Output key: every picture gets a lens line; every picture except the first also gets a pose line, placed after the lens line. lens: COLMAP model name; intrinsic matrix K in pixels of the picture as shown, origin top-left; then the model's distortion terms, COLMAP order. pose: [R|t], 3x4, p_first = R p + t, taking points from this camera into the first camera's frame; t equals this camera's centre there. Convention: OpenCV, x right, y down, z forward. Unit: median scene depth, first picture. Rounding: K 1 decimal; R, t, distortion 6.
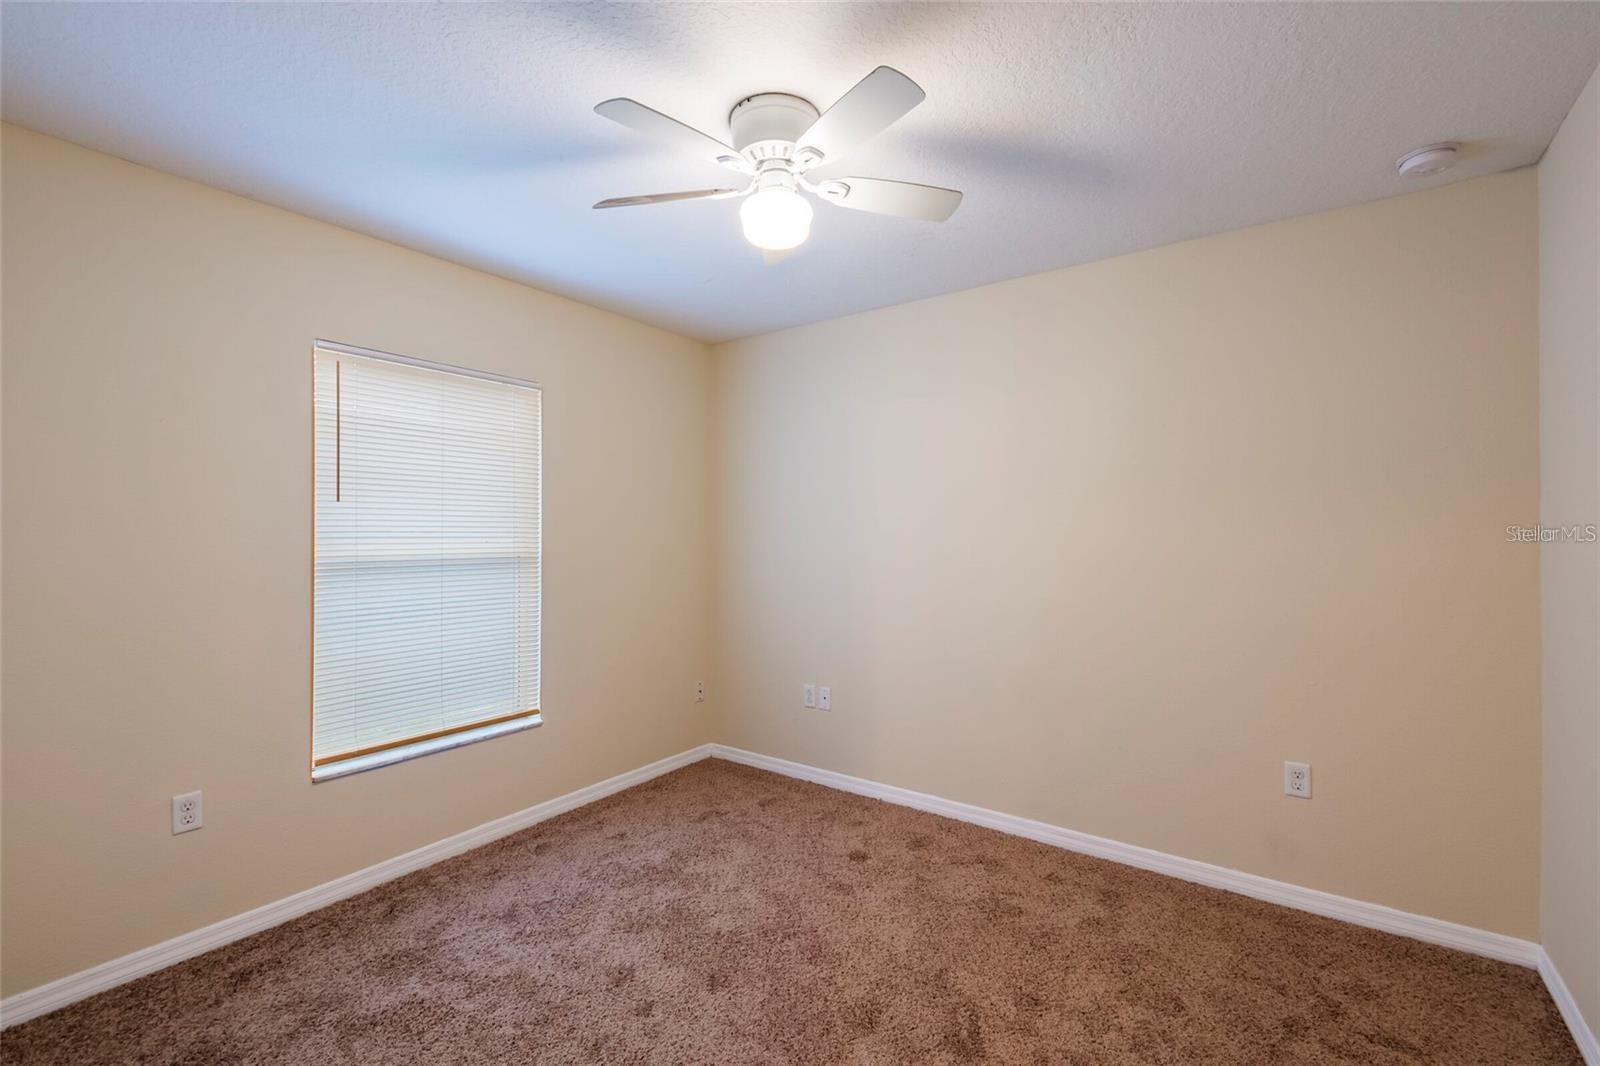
lens RADIAL K [[700.7, 0, 798.2], [0, 700.7, 526.7], [0, 0, 1]] dist [0.022452, -0.000416]
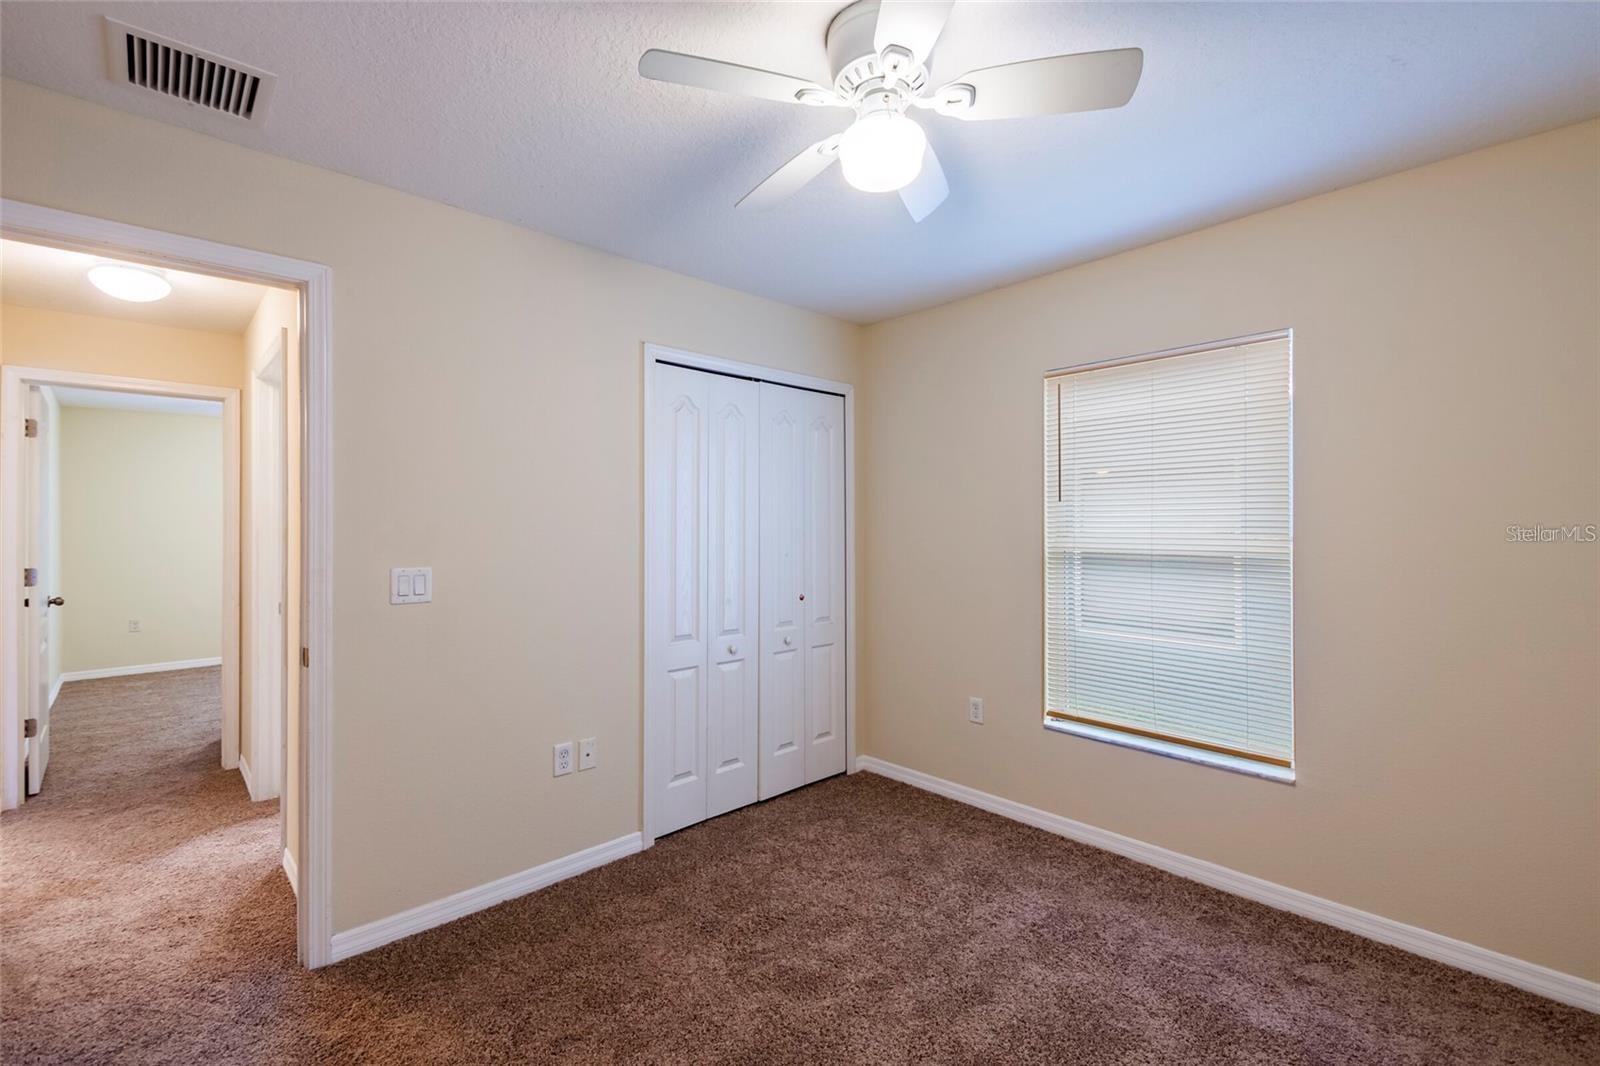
lens RADIAL K [[700.7, 0, 798.2], [0, 700.7, 526.7], [0, 0, 1]] dist [0.022452, -0.000416]
pose [[-0.188393, 0.008455, -0.982057, 0.603622], [0.014787, 0.999874, 0.005771, -0.006657], [0.981982, -0.013435, -0.188494, 0.797082]]
